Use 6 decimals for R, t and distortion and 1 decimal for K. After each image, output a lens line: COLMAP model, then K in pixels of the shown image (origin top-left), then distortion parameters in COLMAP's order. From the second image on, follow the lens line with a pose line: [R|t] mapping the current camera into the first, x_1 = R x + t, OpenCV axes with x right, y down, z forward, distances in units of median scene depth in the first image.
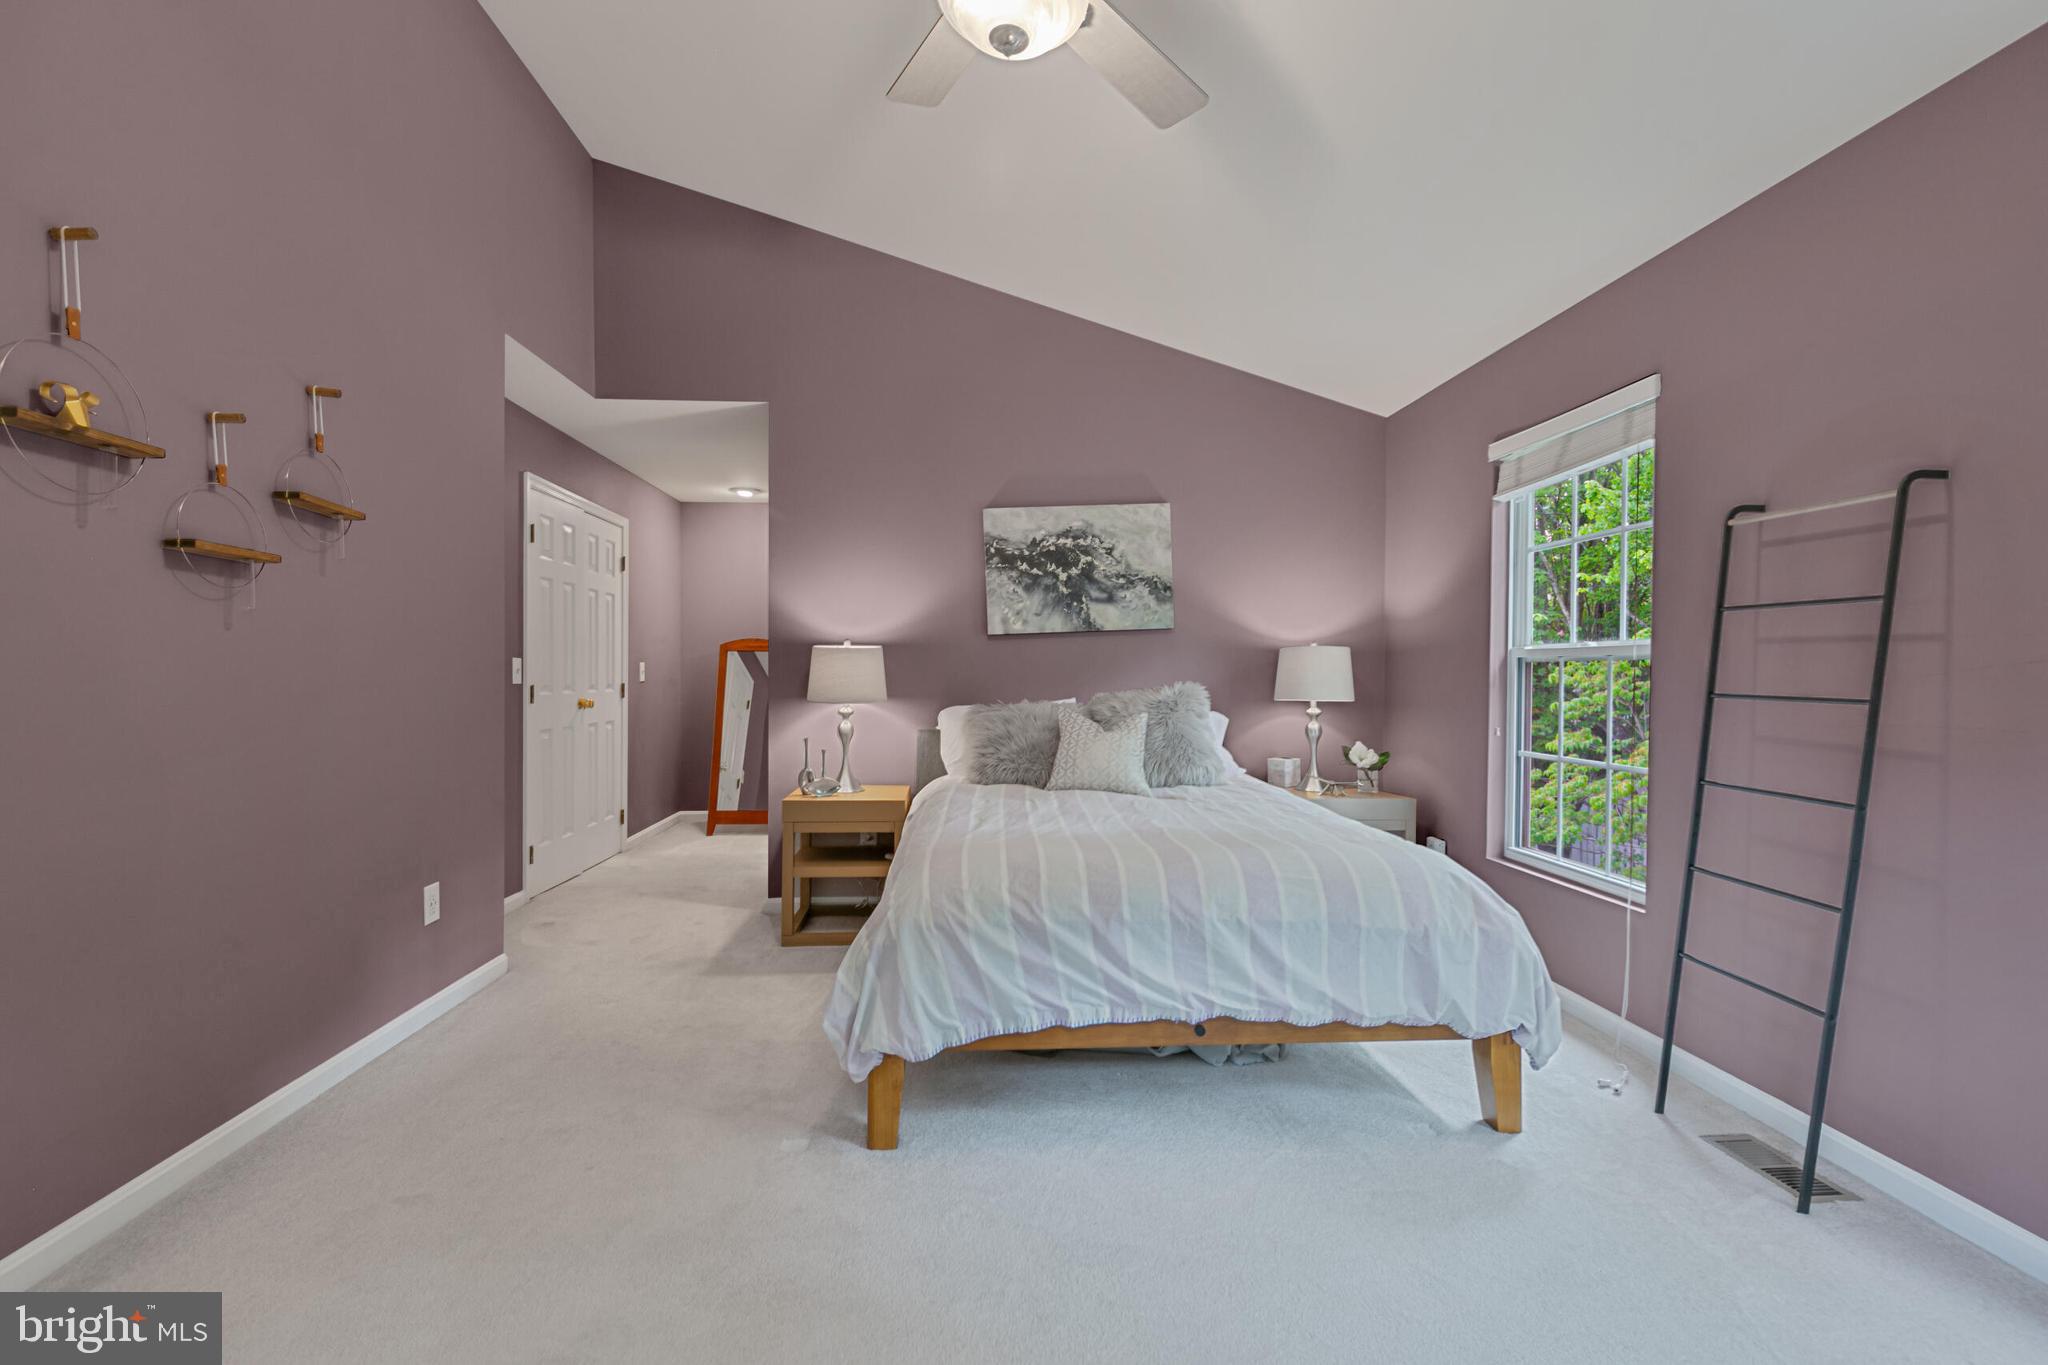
lens RADIAL K [[917.2, 0, 1019.6], [0, 917.2, 680.6], [0, 0, 1]] dist [0.009430, -0.002855]
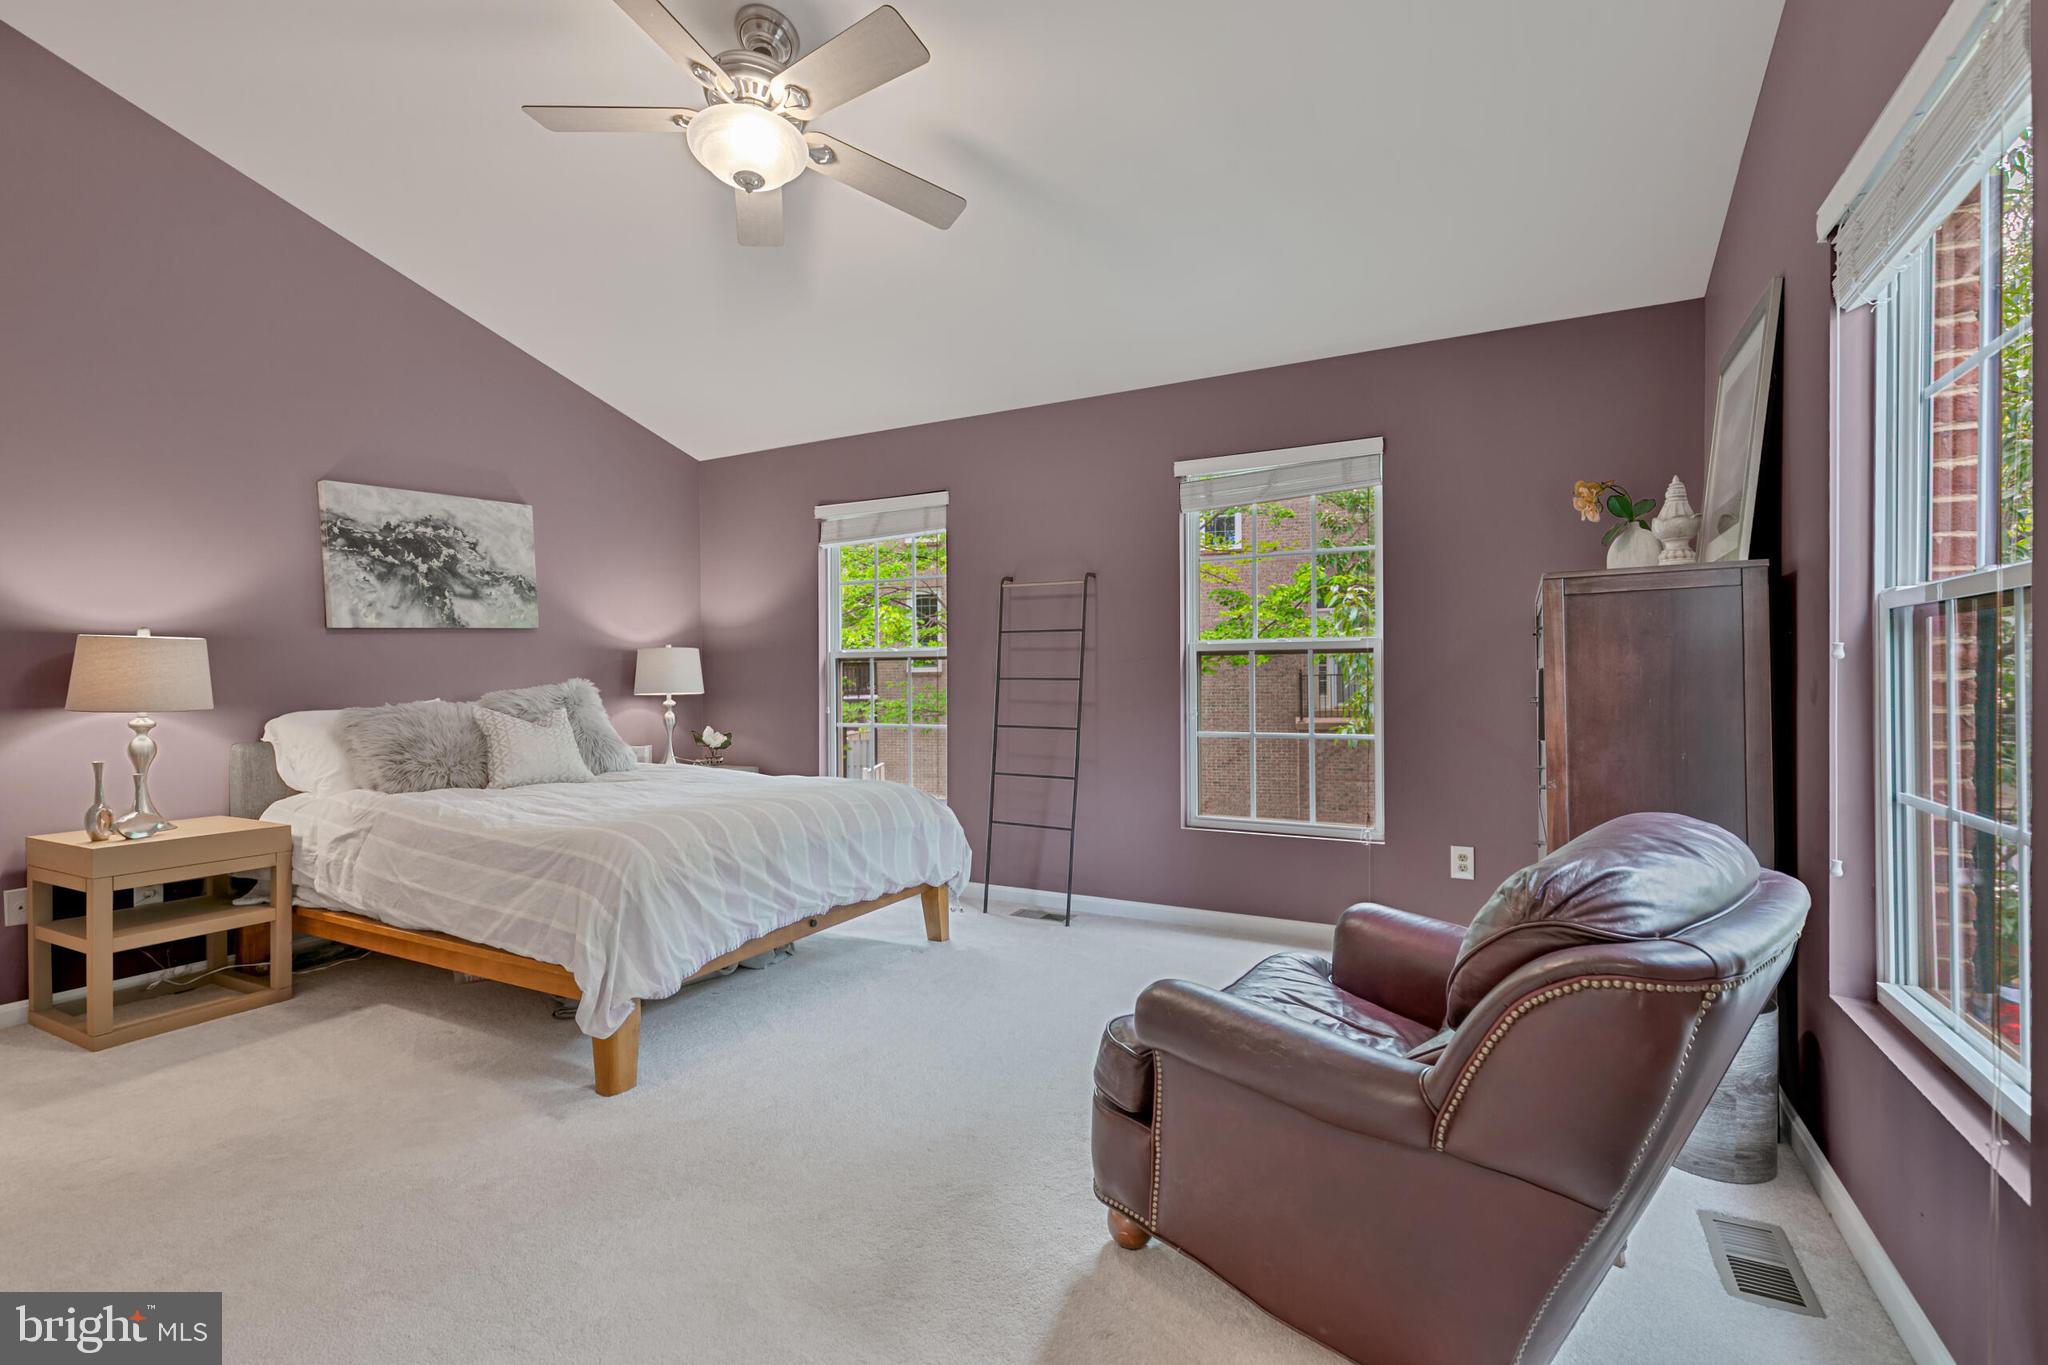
lens RADIAL K [[917.2, 0, 1032.1], [0, 917.2, 677.6], [0, 0, 1]] dist [0.009430, -0.002855]
pose [[0.524893, -0.010092, 0.851108, -0.444378], [0.017353, 0.999849, 0.001154, 0.007363], [-0.850991, 0.014164, 0.524989, -0.010190]]
